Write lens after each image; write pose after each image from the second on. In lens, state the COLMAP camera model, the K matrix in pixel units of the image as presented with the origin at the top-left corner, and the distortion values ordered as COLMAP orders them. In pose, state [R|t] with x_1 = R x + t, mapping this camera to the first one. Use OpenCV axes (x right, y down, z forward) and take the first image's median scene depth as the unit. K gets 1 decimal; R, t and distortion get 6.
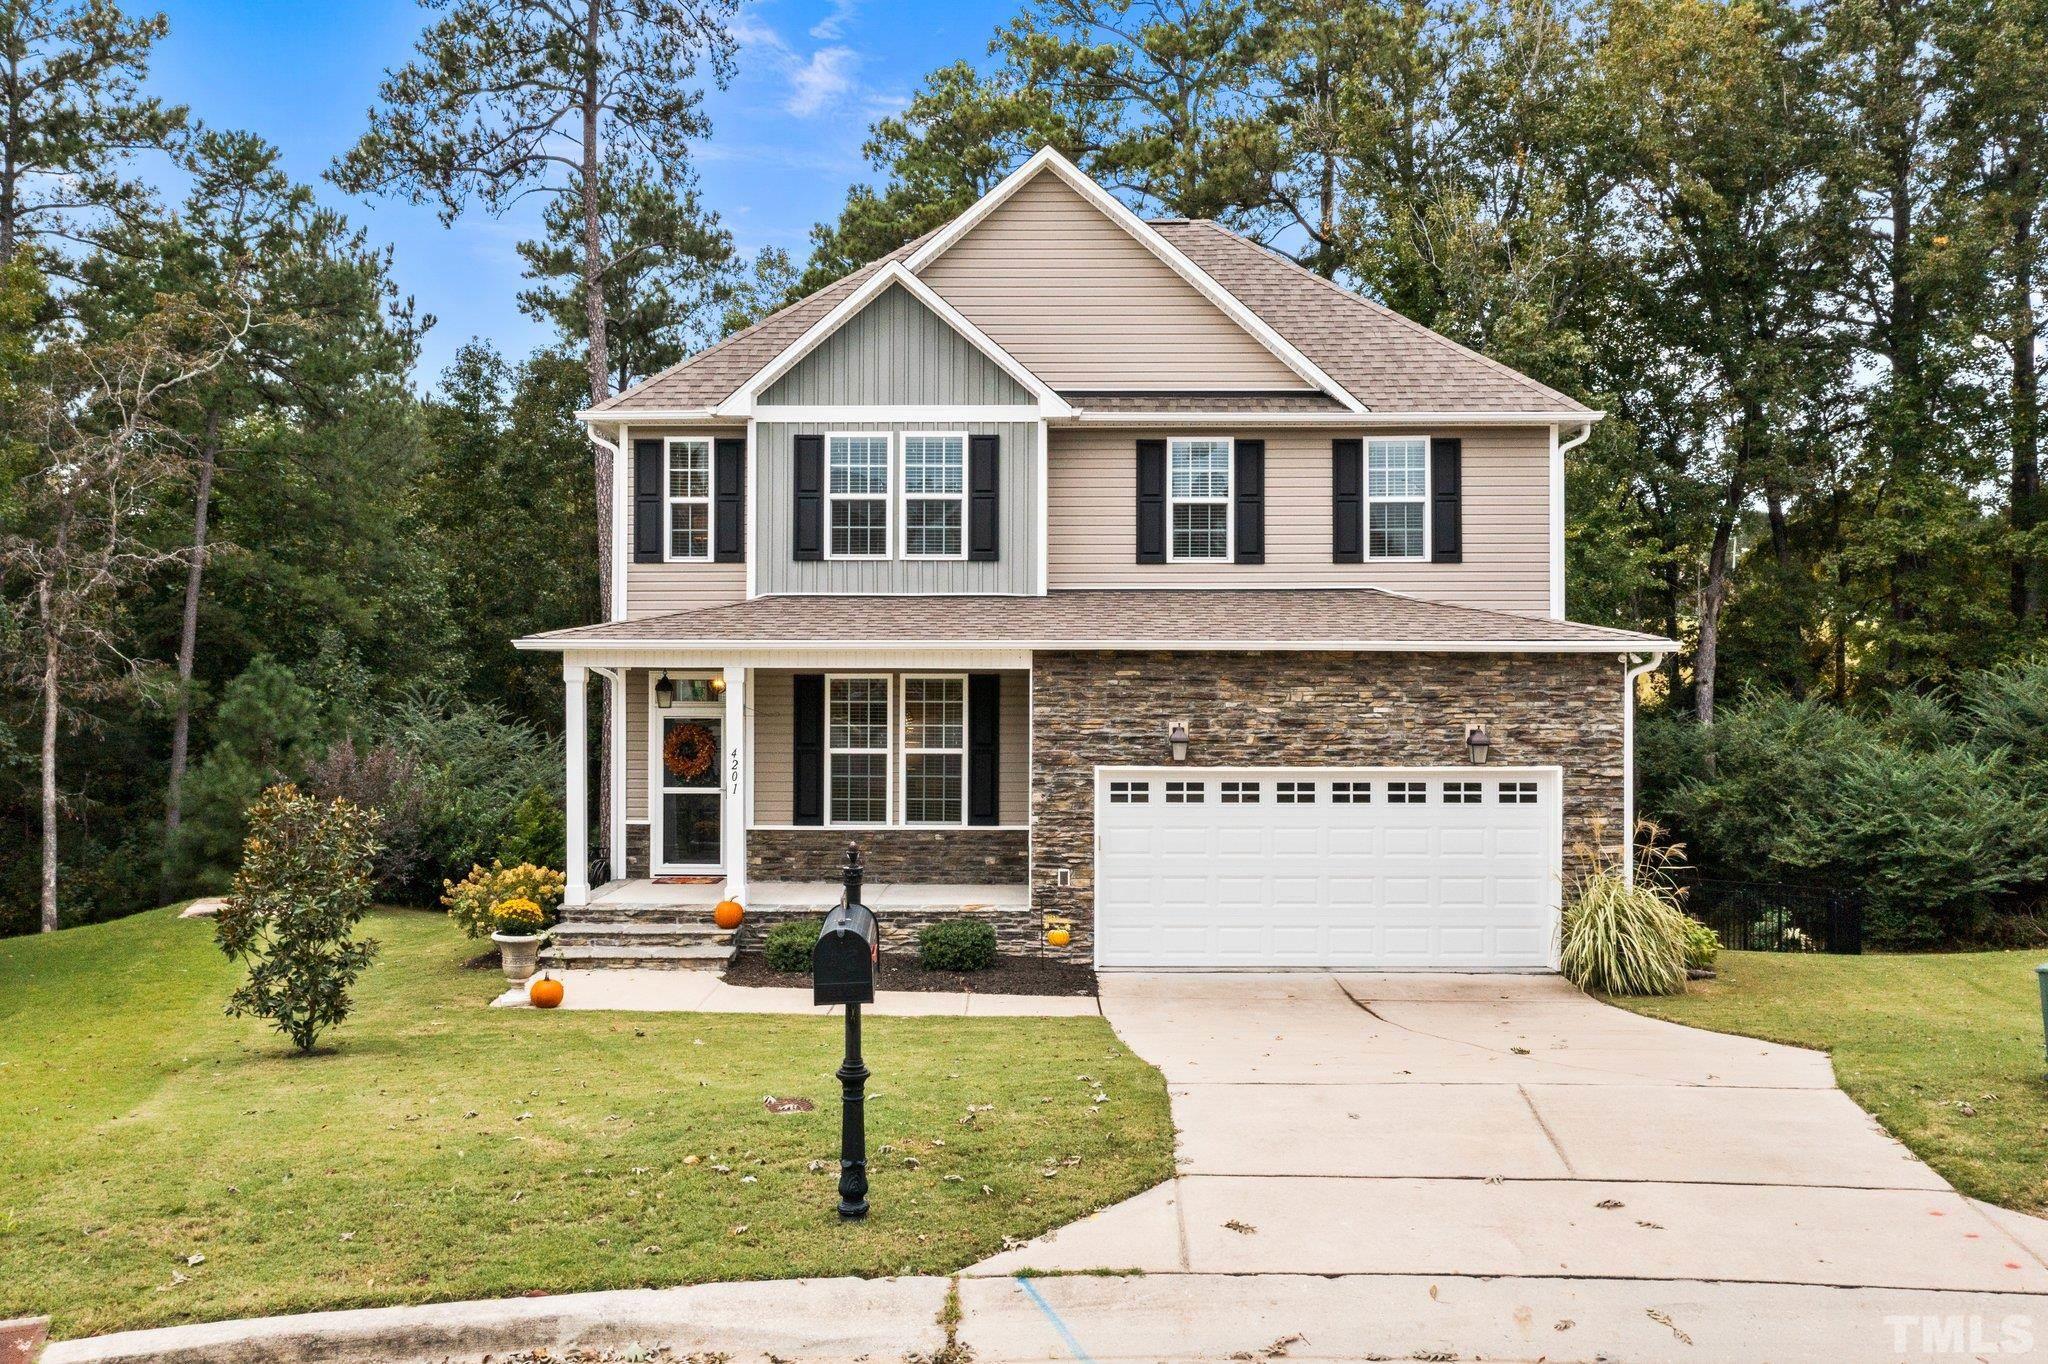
lens RADIAL K [[1619.7, 0, 1031.8], [0, 1619.7, 681.2], [0, 0, 1]] dist [-0.006968, 0.010740]
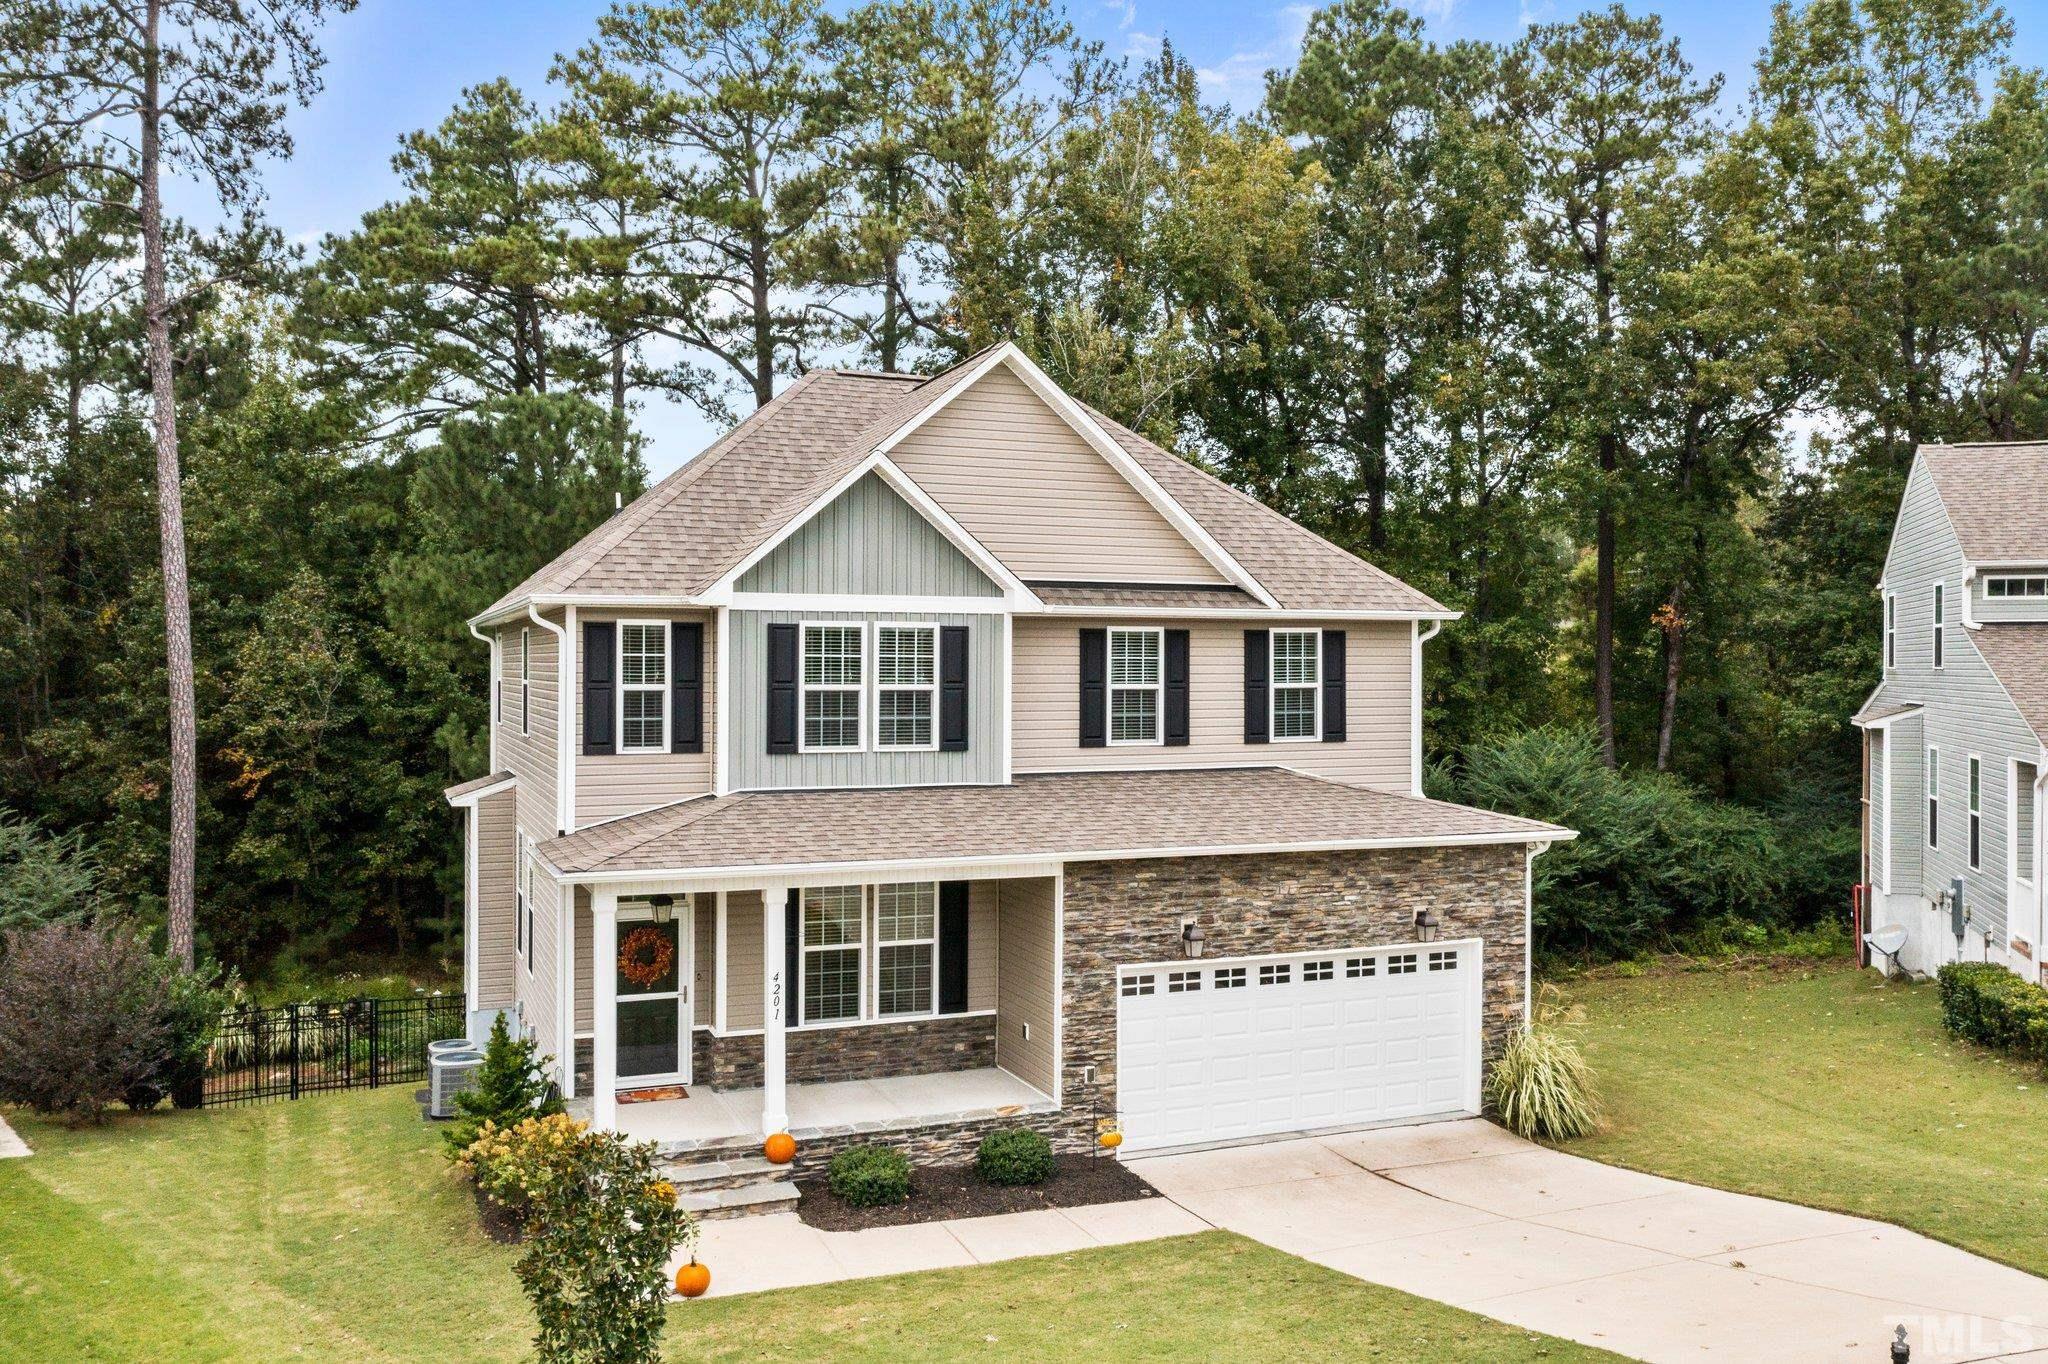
lens RADIAL K [[1626.7, 0, 1032.4], [0, 1626.7, 681.3], [0, 0, 1]] dist [-0.006135, 0.004563]
pose [[0.921254, -0.001909, 0.388958, -0.378276], [-0.000734, 0.999978, 0.006645, -0.124407], [-0.388962, -0.006408, 0.921232, 0.048102]]
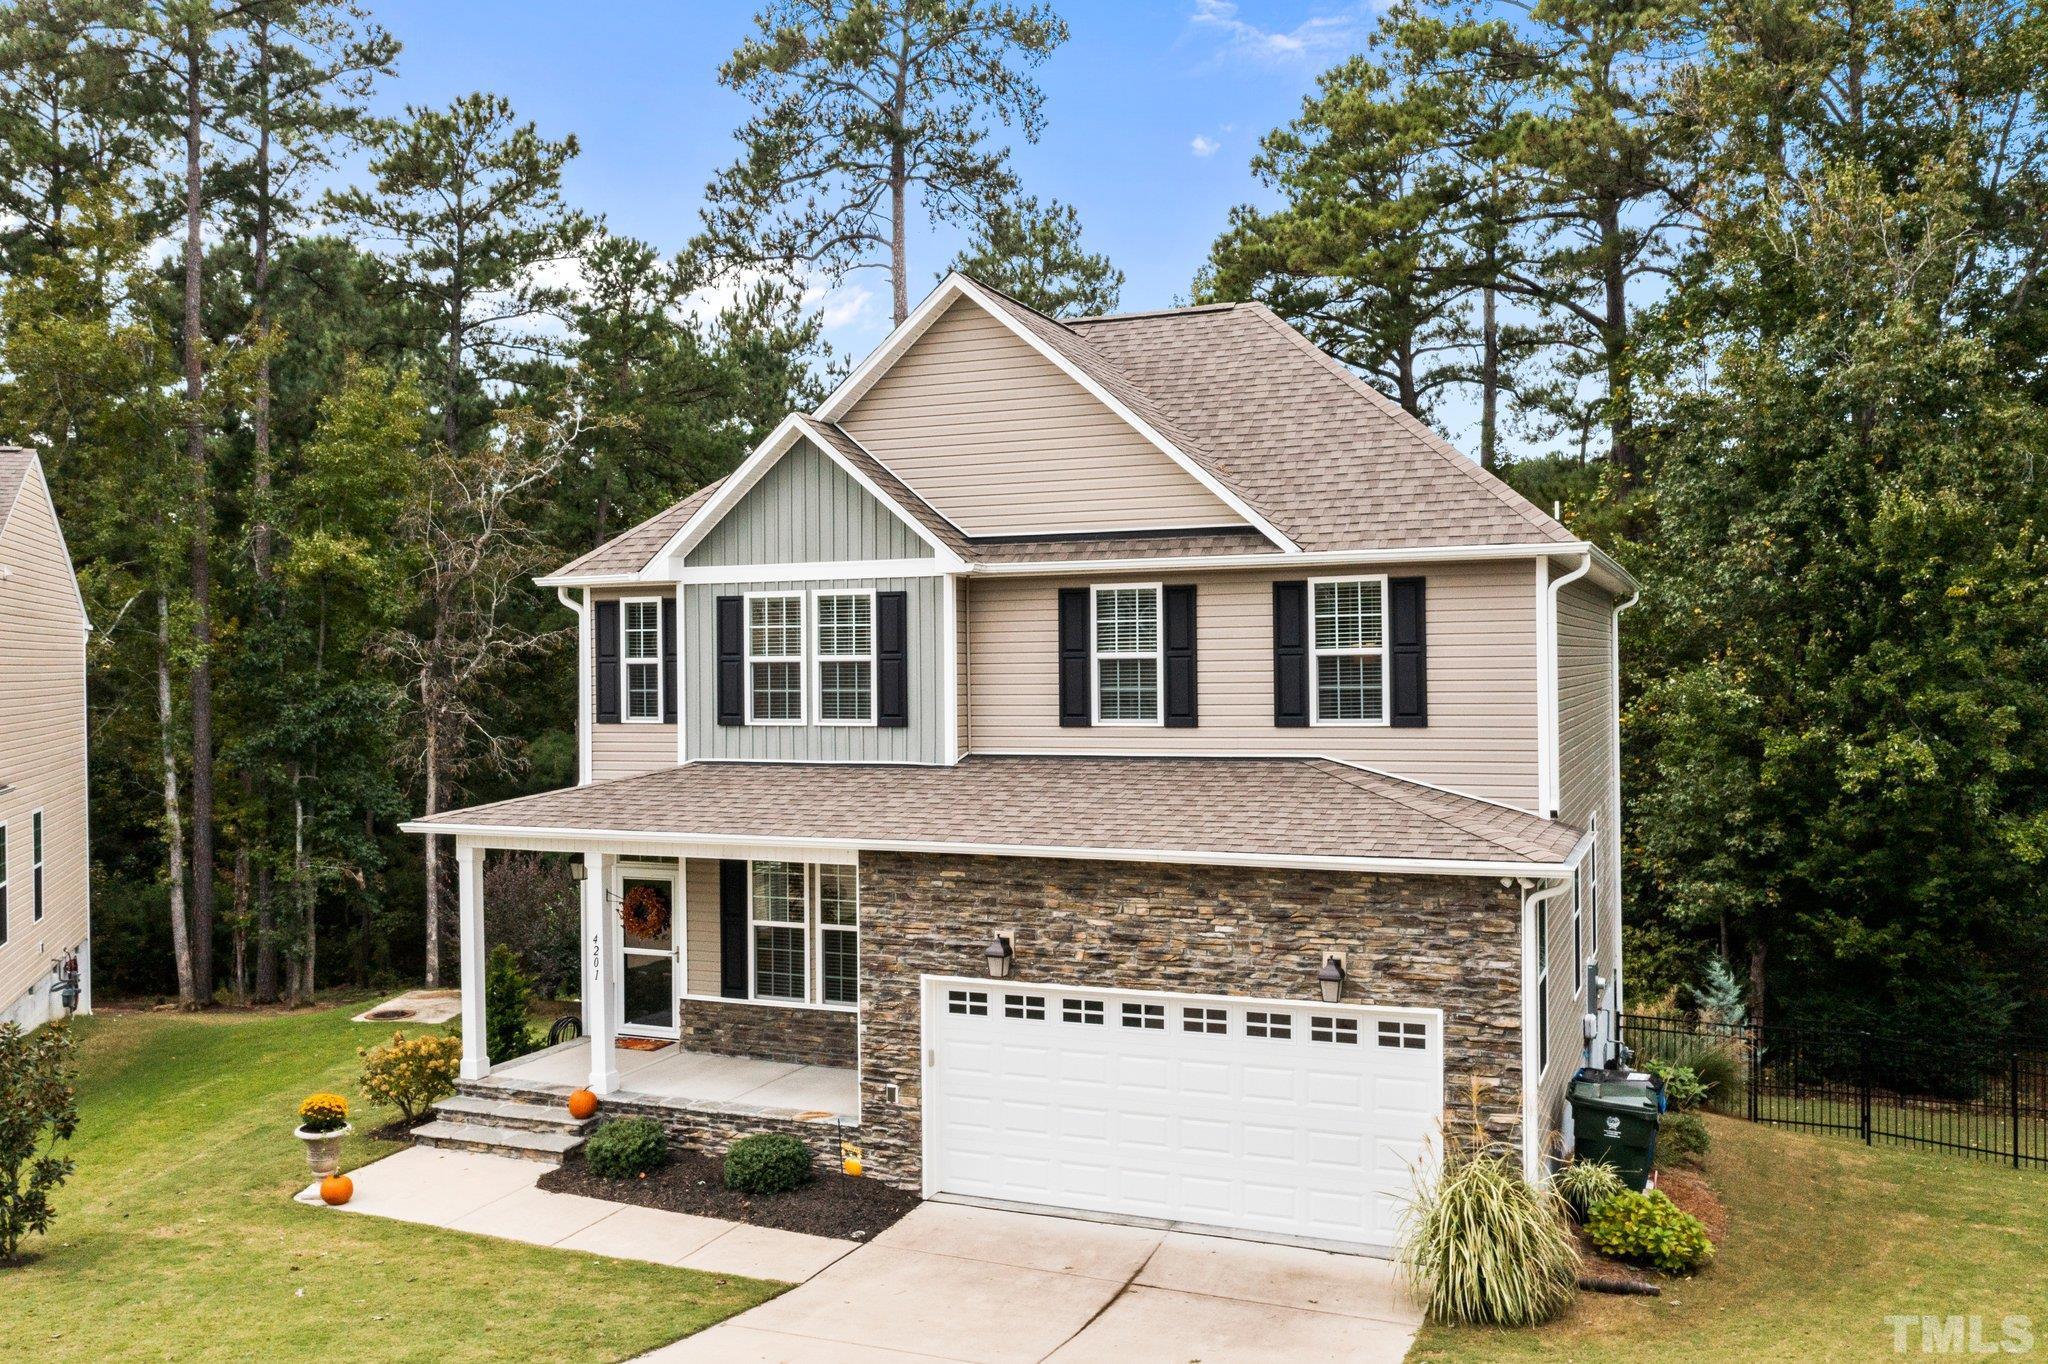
lens RADIAL K [[1666.6, 0, 1030.7], [0, 1666.6, 685.7], [0, 0, 1]] dist [-0.007018, 0.008376]
pose [[0.928011, -0.005795, -0.372507, 0.400670], [0.010036, 0.999905, 0.009447, -0.106130], [0.372417, -0.012506, 0.927981, 0.141265]]
